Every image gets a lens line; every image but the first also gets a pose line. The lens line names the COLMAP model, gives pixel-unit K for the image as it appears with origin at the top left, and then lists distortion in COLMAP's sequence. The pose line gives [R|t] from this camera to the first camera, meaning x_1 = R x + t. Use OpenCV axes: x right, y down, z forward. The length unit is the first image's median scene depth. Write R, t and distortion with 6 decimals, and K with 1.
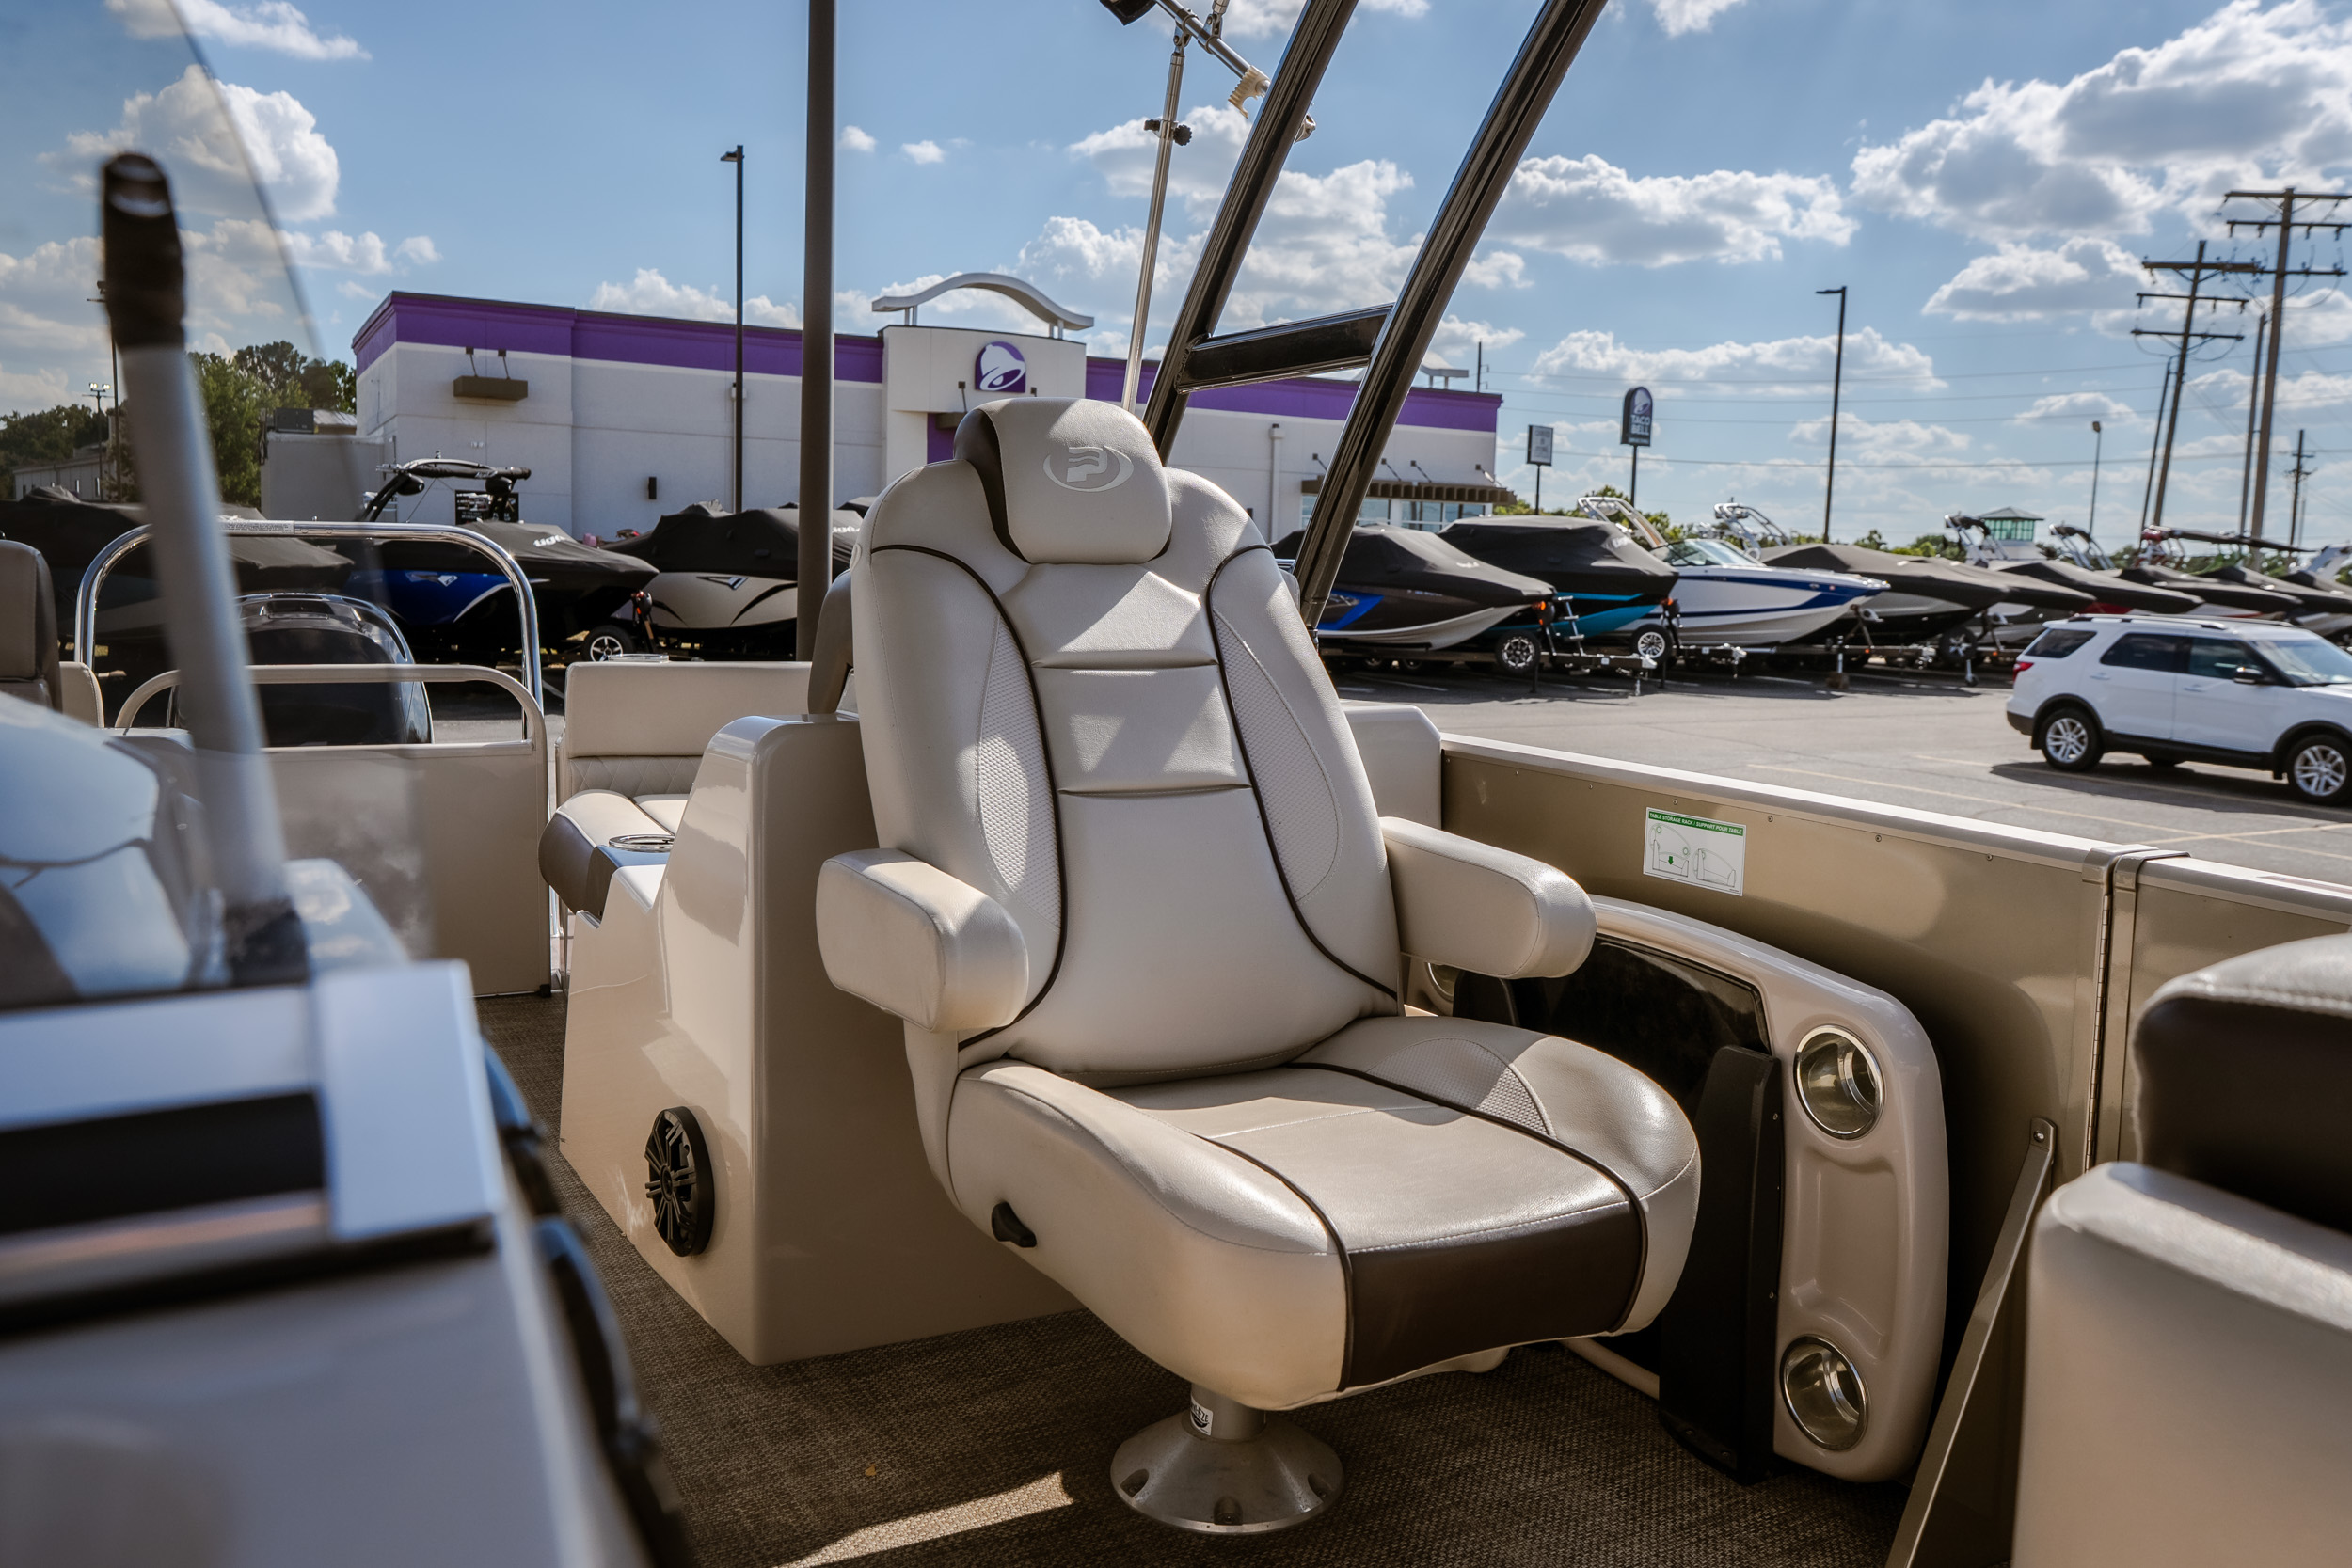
lens RADIAL K [[1884.5, 0, 1175.9], [0, 1884.5, 774.5], [0, 0, 1]] dist [-0.022881, 0.055222]
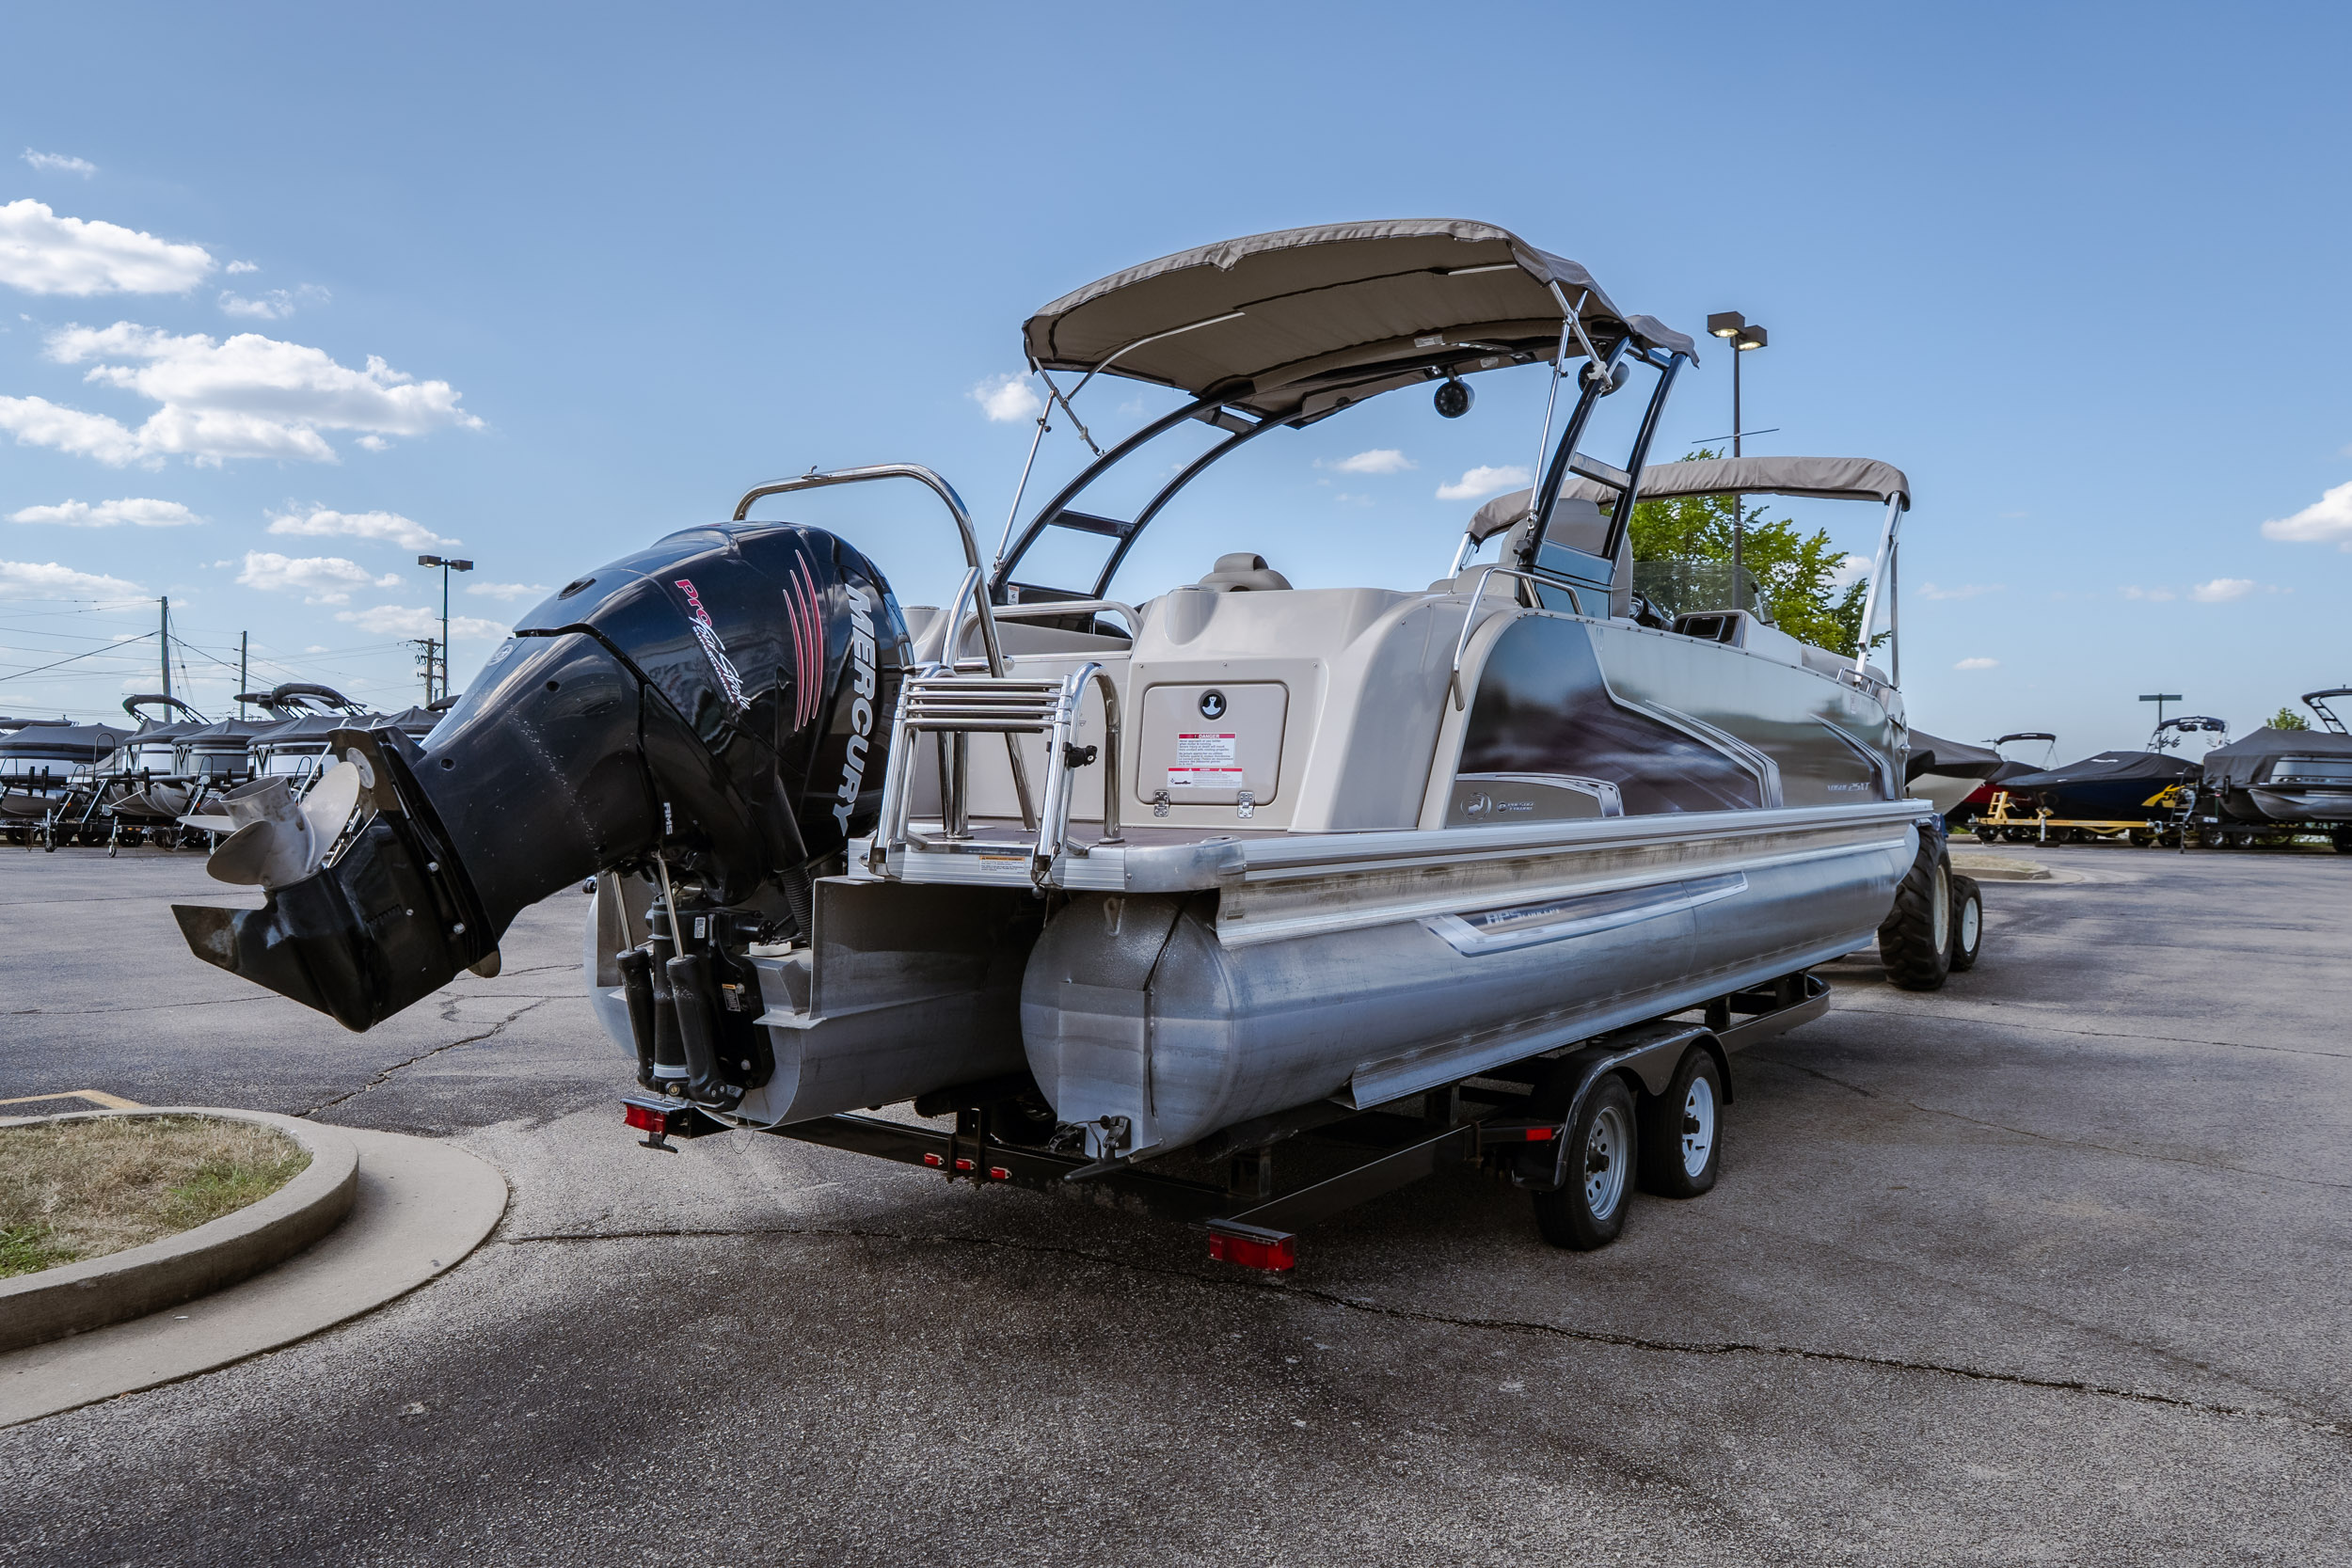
lens RADIAL K [[1642.8, 0, 1149.5], [0, 1642.8, 783.5], [0, 0, 1]] dist [-0.006672, 0.000401]
pose [[-0.420560, -0.035436, 0.906572, -0.181923], [0.081588, 0.993711, 0.076691, -0.000517], [-0.903589, 0.106219, -0.415024, 0.157496]]
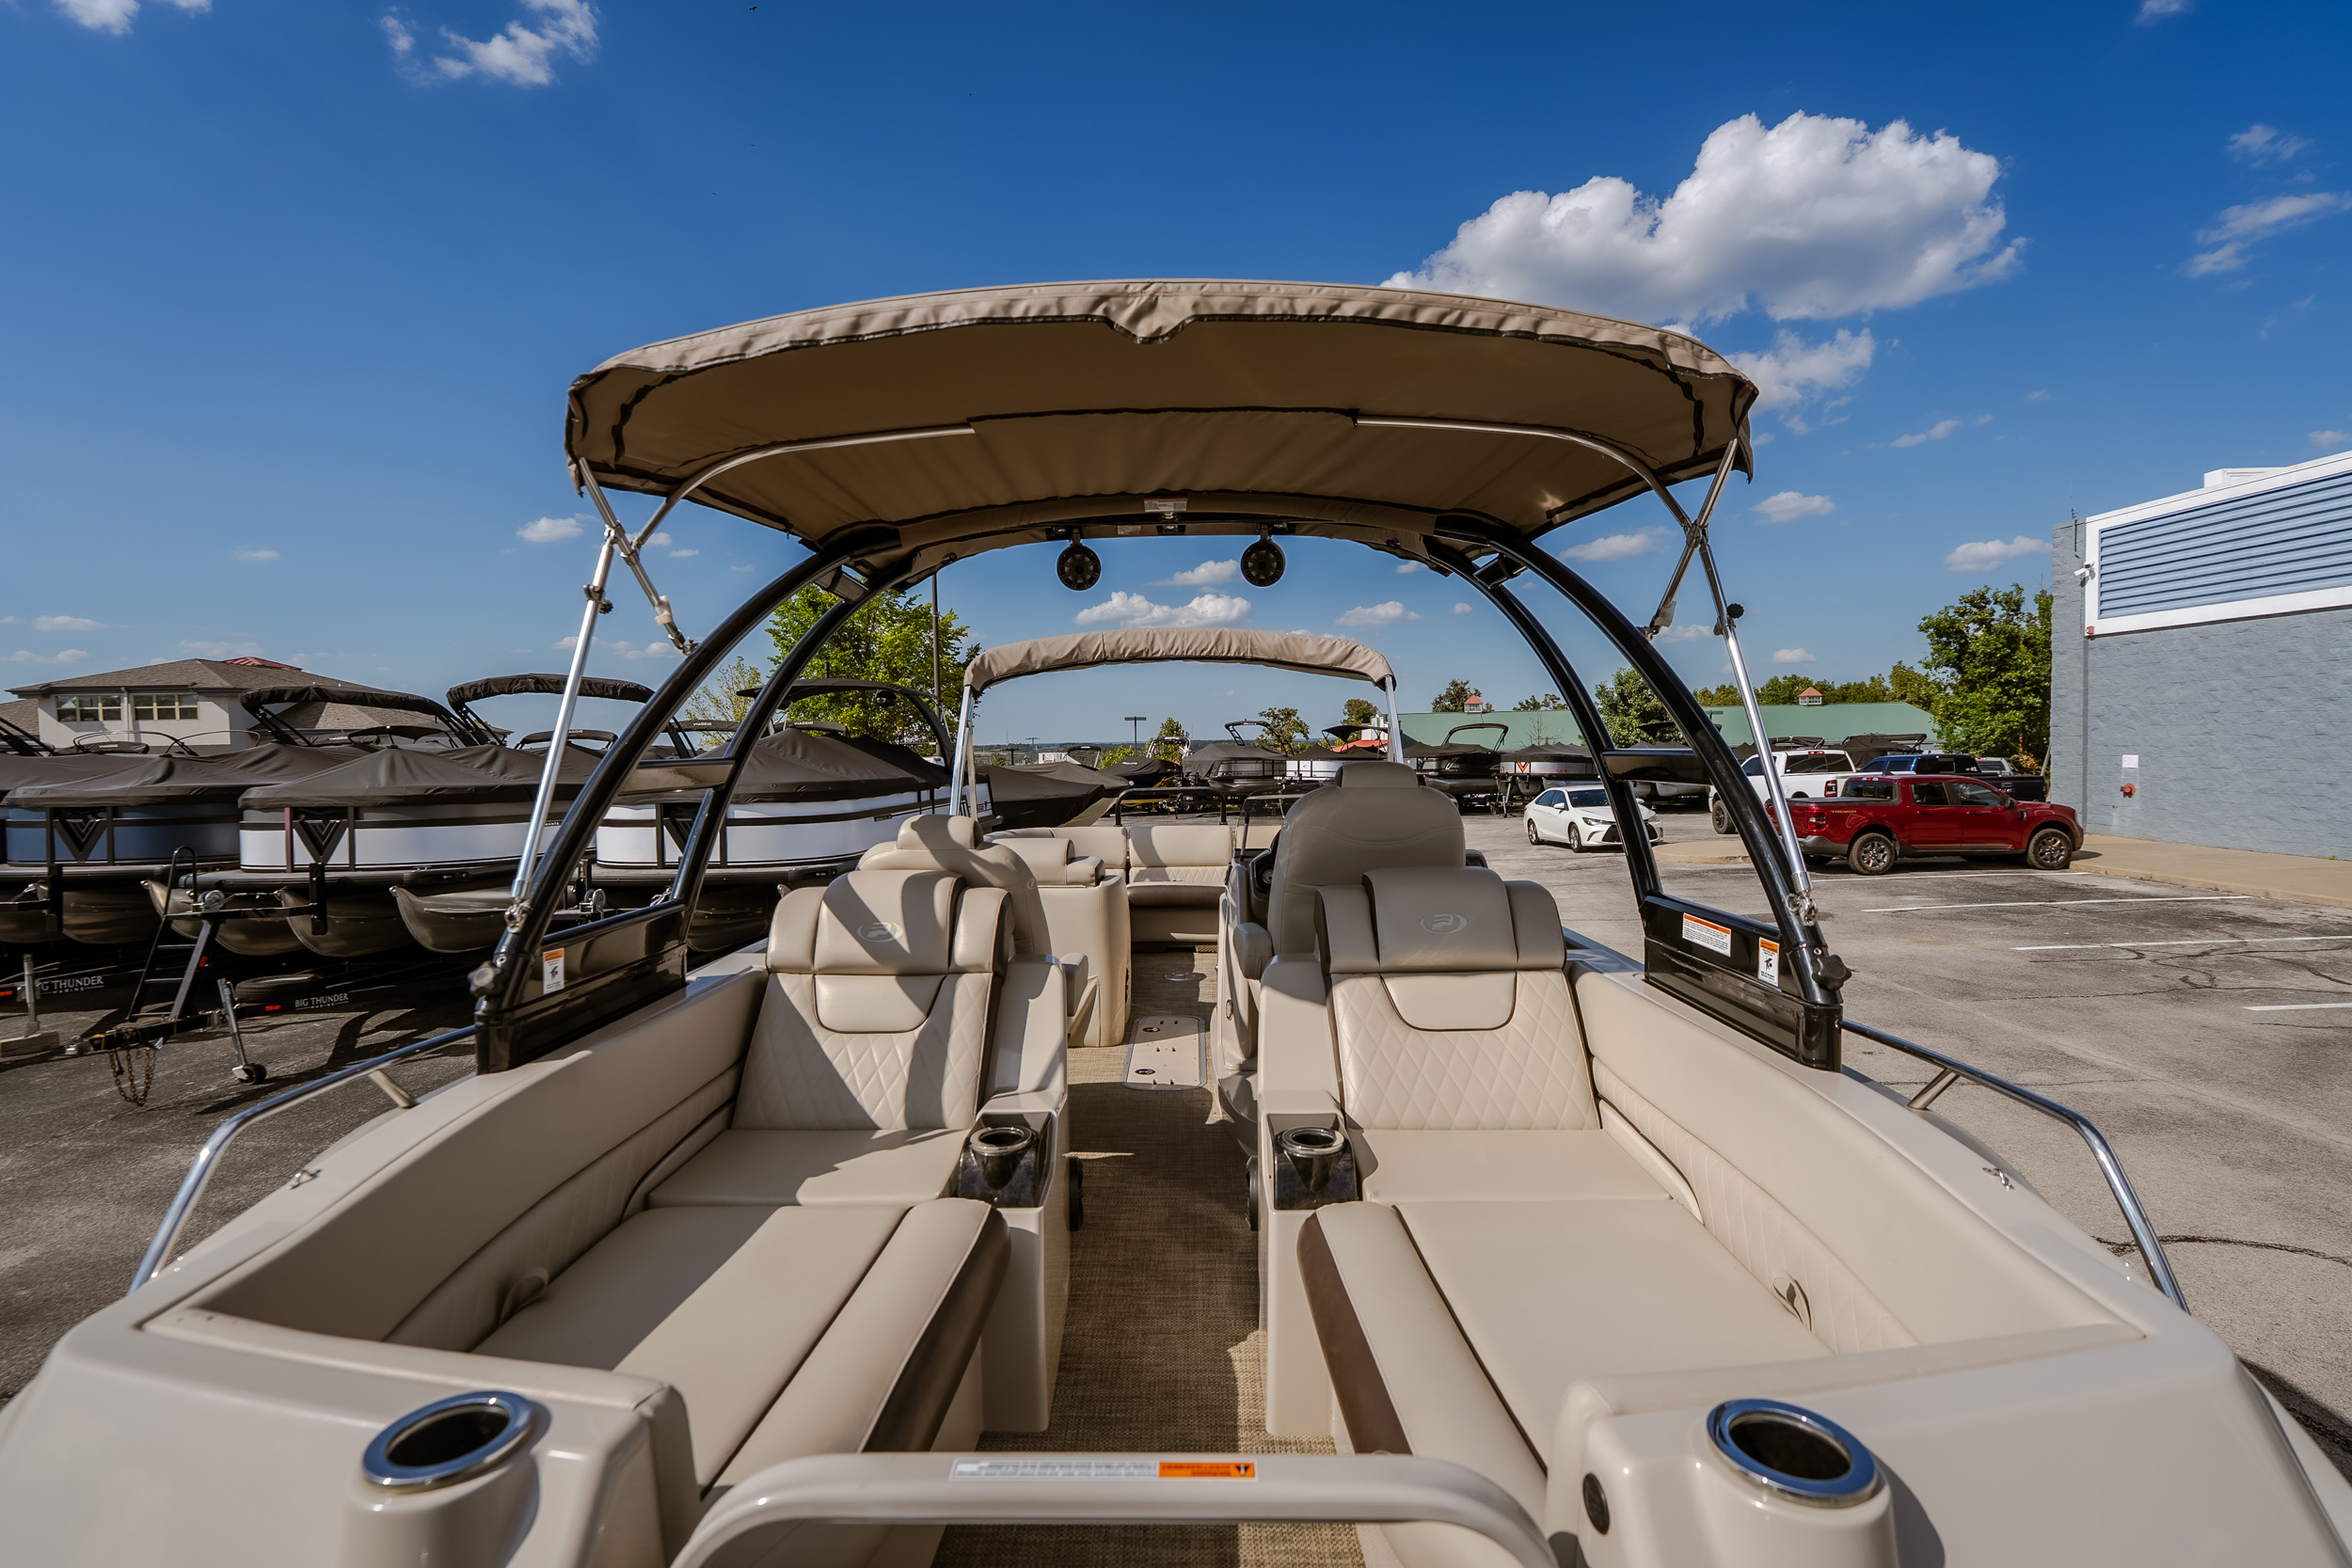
lens RADIAL K [[1058.4, 0, 1170.0], [0, 1058.4, 780.1], [0, 0, 1]] dist [-0.006763, 0.002469]
pose [[-0.874612, -0.026378, 0.484105, -0.058160], [0.047400, 0.989083, 0.139530, -0.025246], [-0.482500, 0.144981, -0.863814, 0.121823]]
